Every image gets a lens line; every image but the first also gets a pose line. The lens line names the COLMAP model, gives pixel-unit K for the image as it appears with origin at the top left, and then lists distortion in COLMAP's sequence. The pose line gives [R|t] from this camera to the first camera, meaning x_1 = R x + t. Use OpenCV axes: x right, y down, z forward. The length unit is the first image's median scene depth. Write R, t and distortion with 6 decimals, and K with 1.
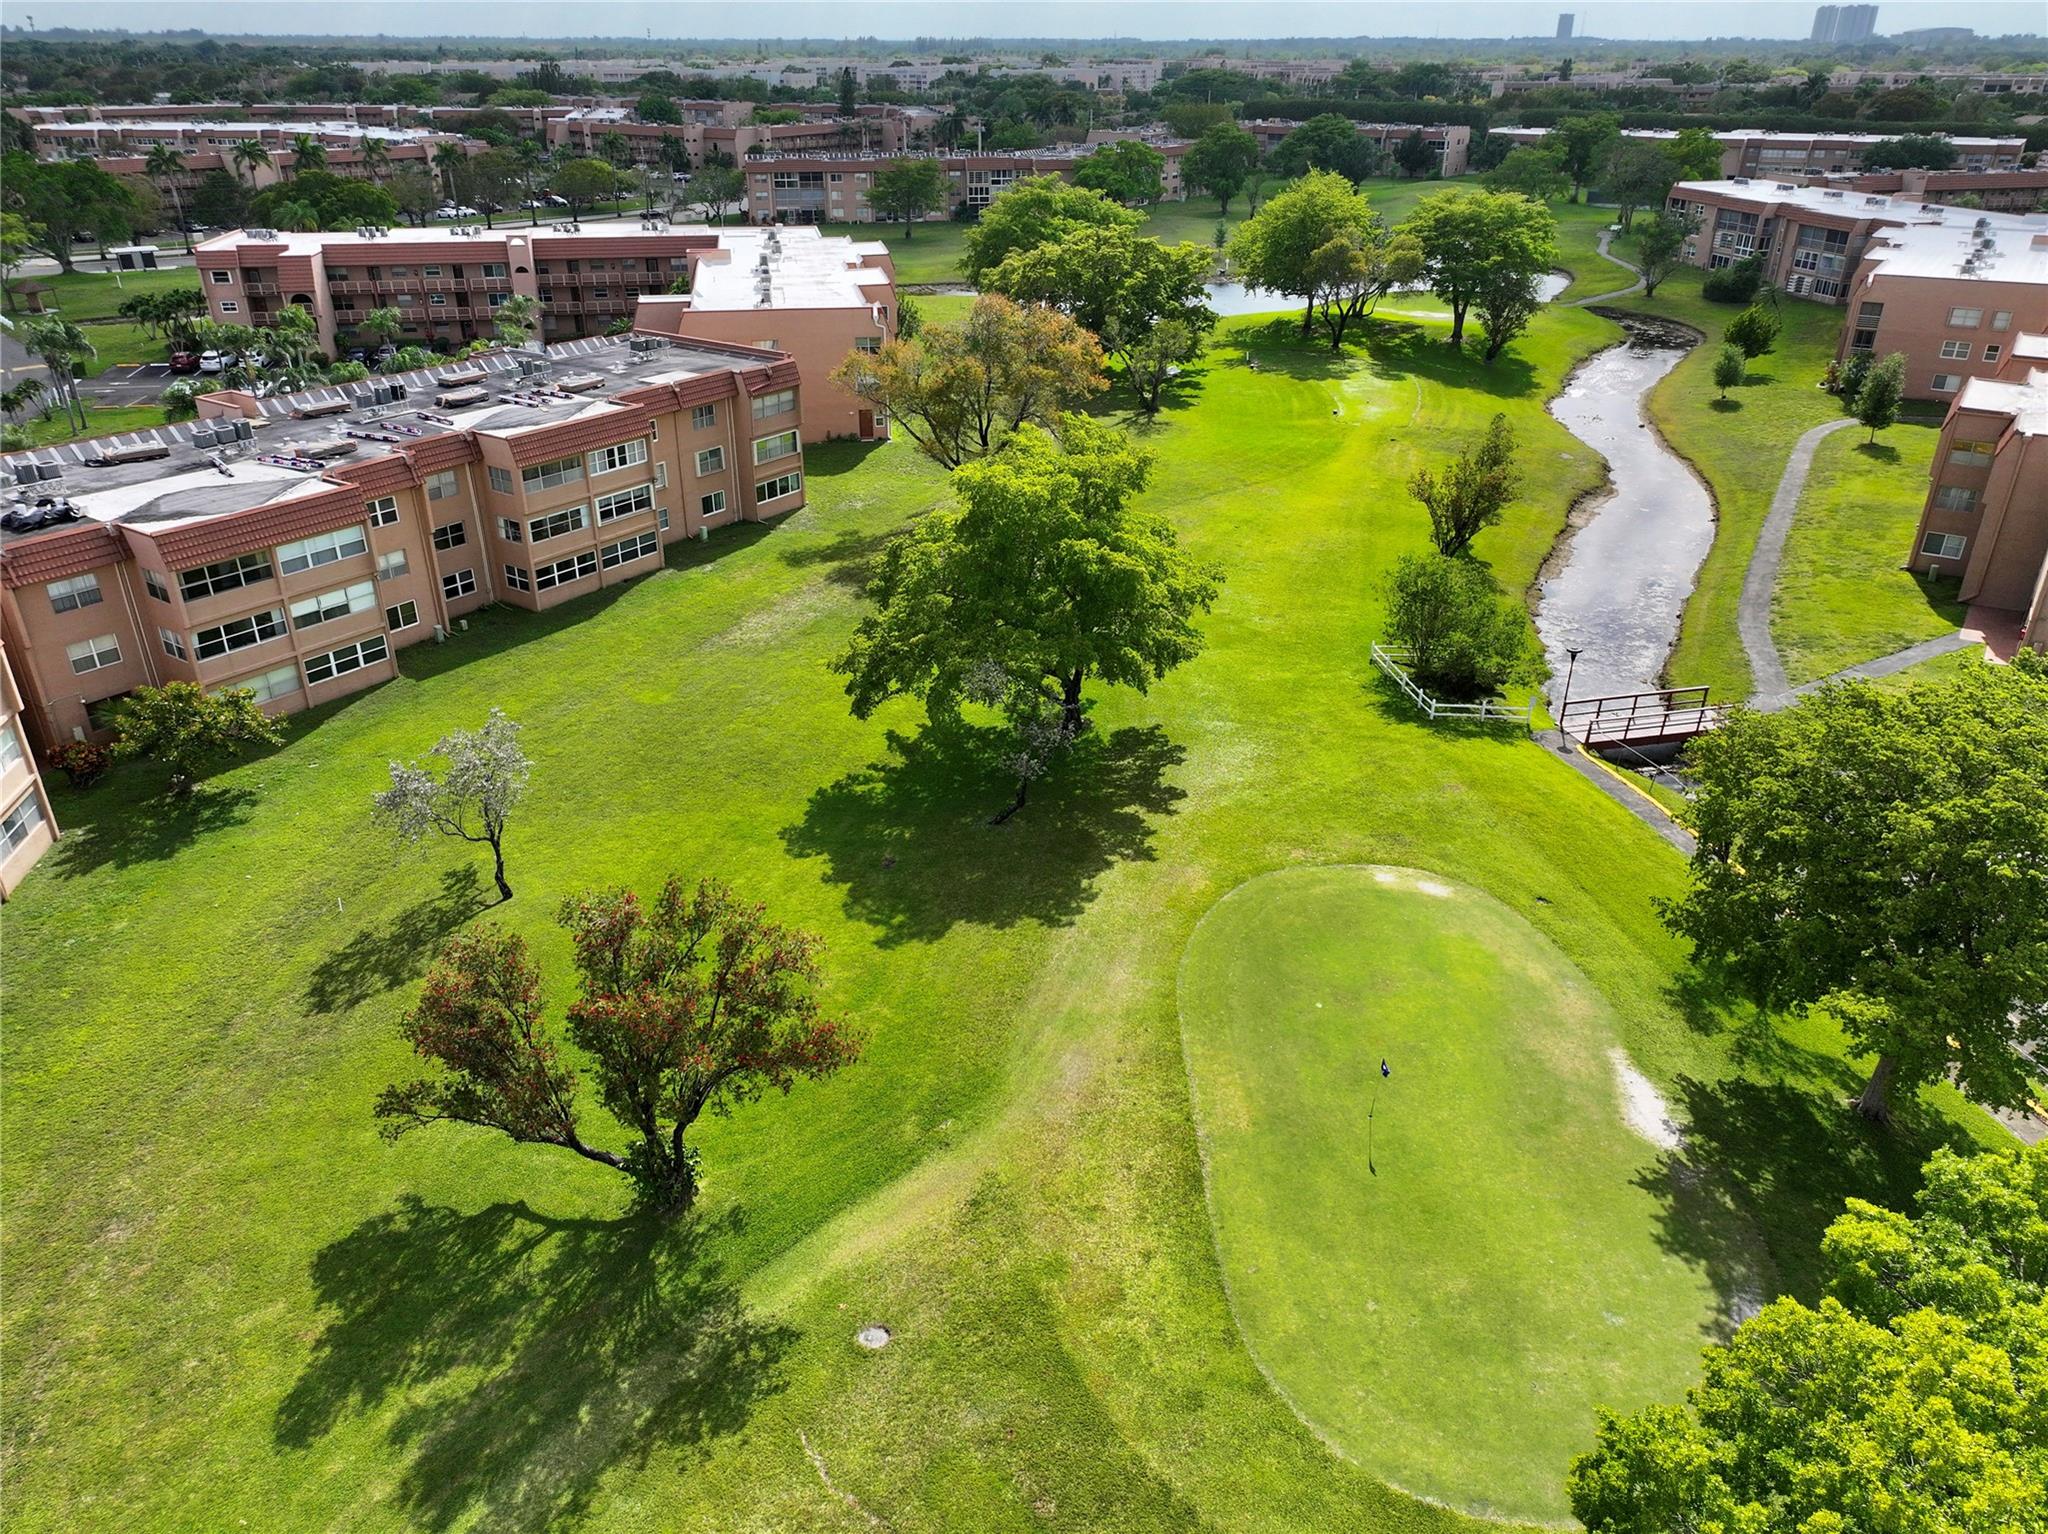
lens RADIAL K [[1404.2, 0, 1024.0], [0, 1404.2, 767.0], [0, 0, 1]] dist [-0.000266, 0.005705]
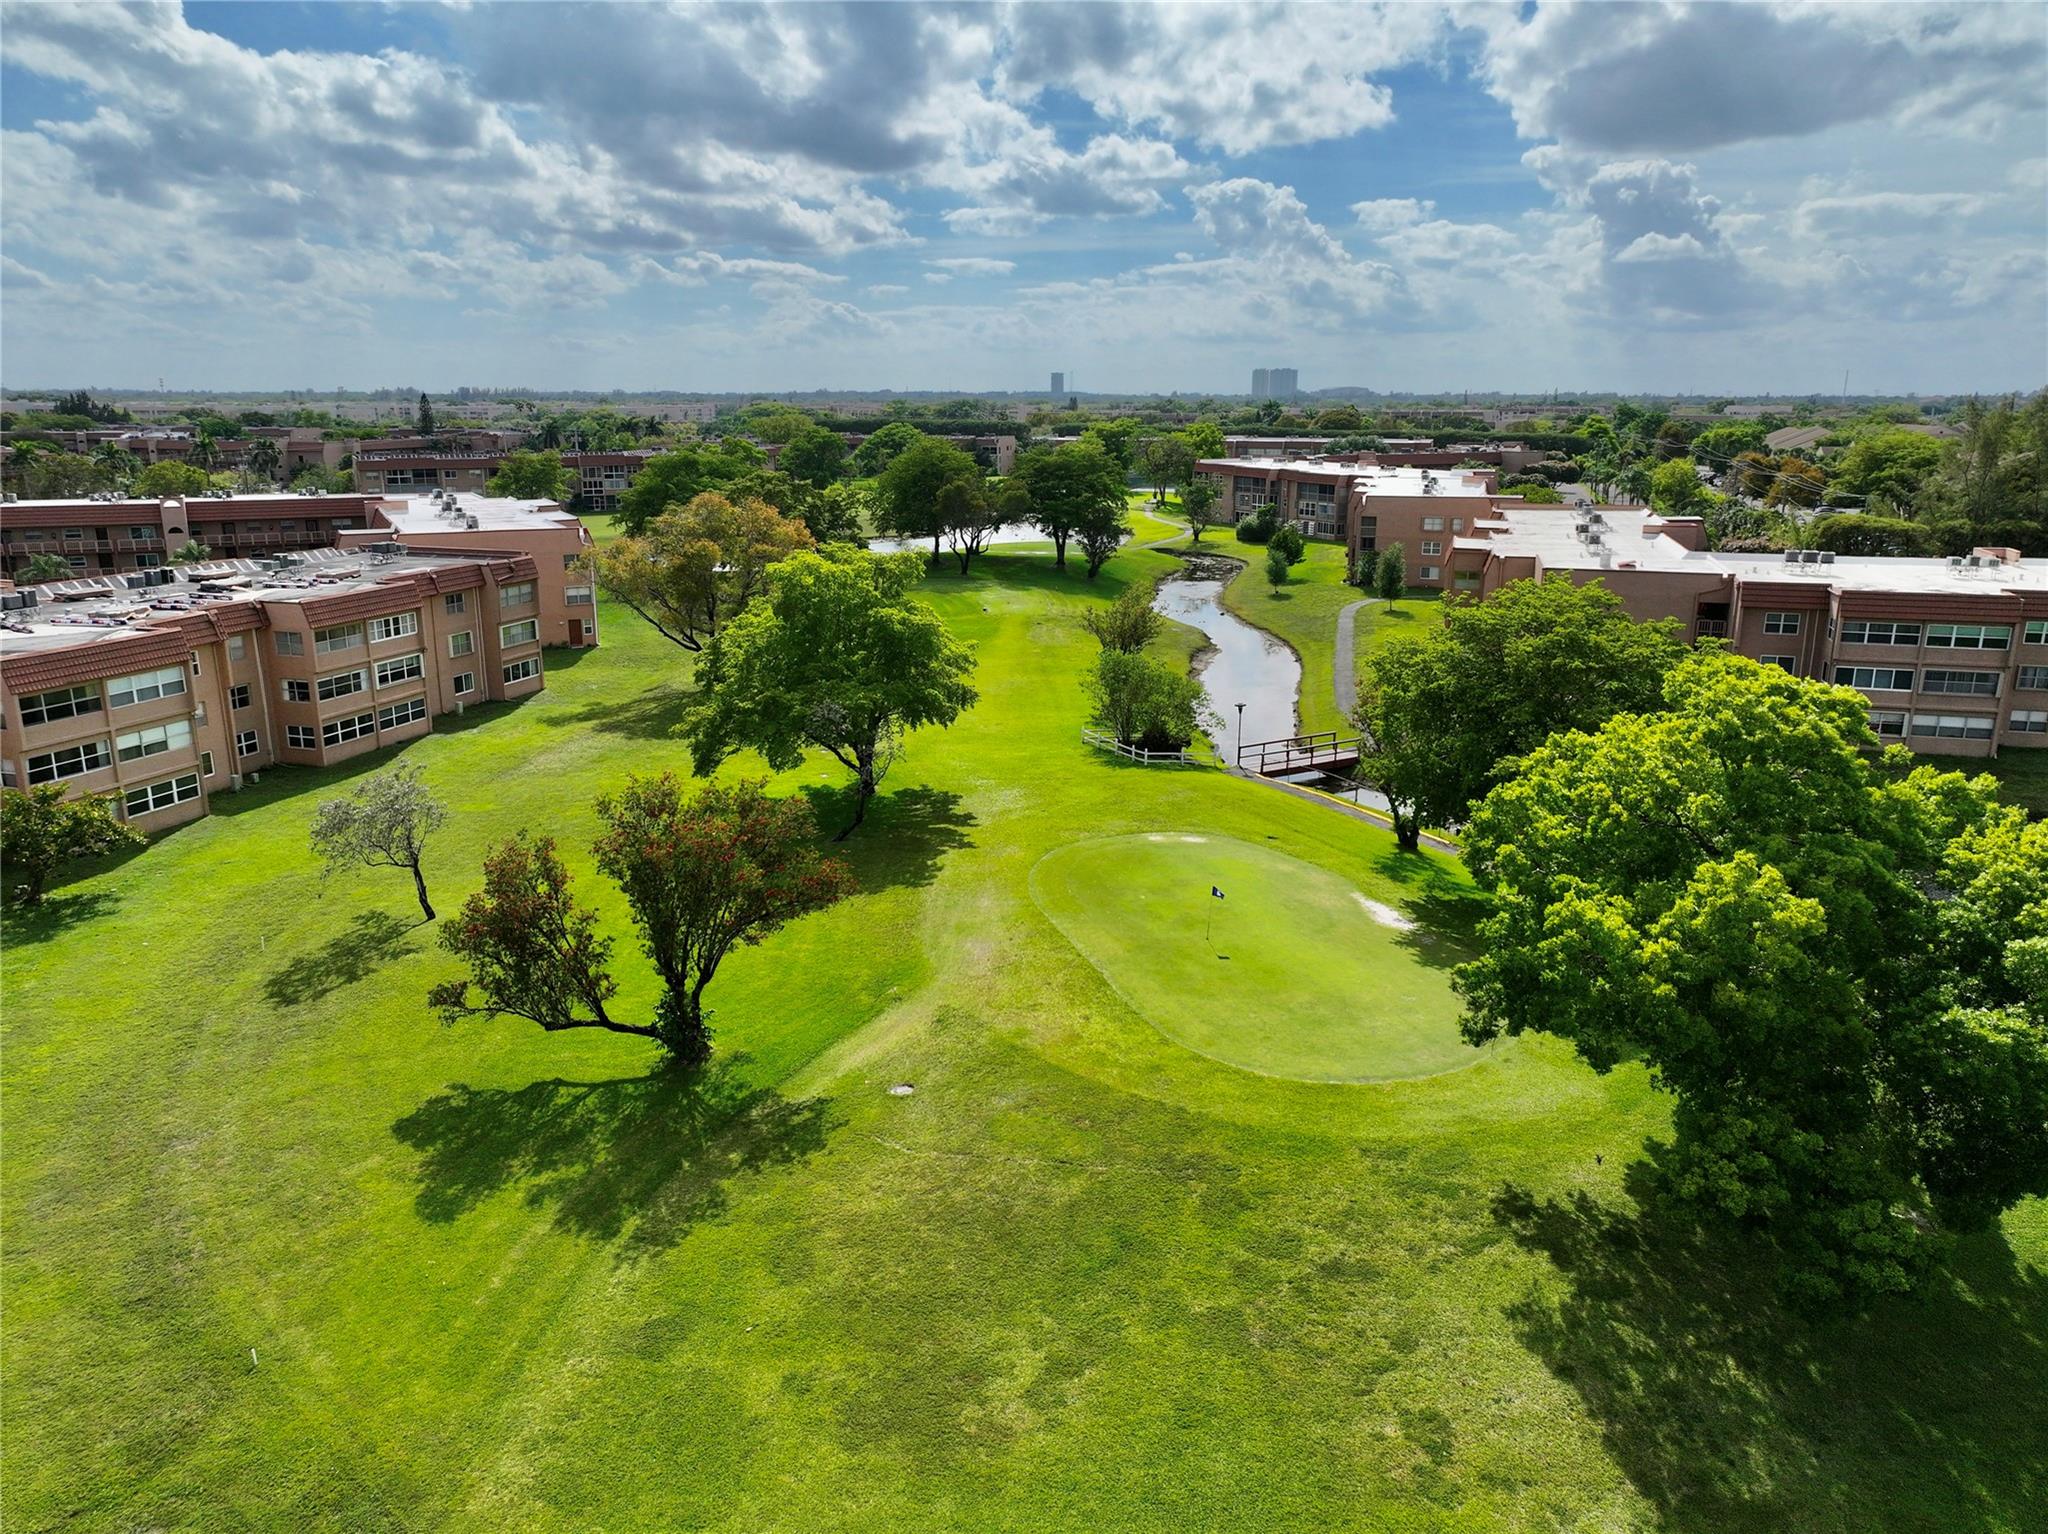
lens RADIAL K [[1417.8, 0, 1024.0], [0, 1417.8, 767.0], [0, 0, 1]] dist [-0.023592, 0.039262]
pose [[0.953468, -0.076942, 0.291512, -0.156040], [0.138694, 0.970443, -0.197495, 0.172995], [-0.267700, 0.228735, 0.935958, -0.132458]]
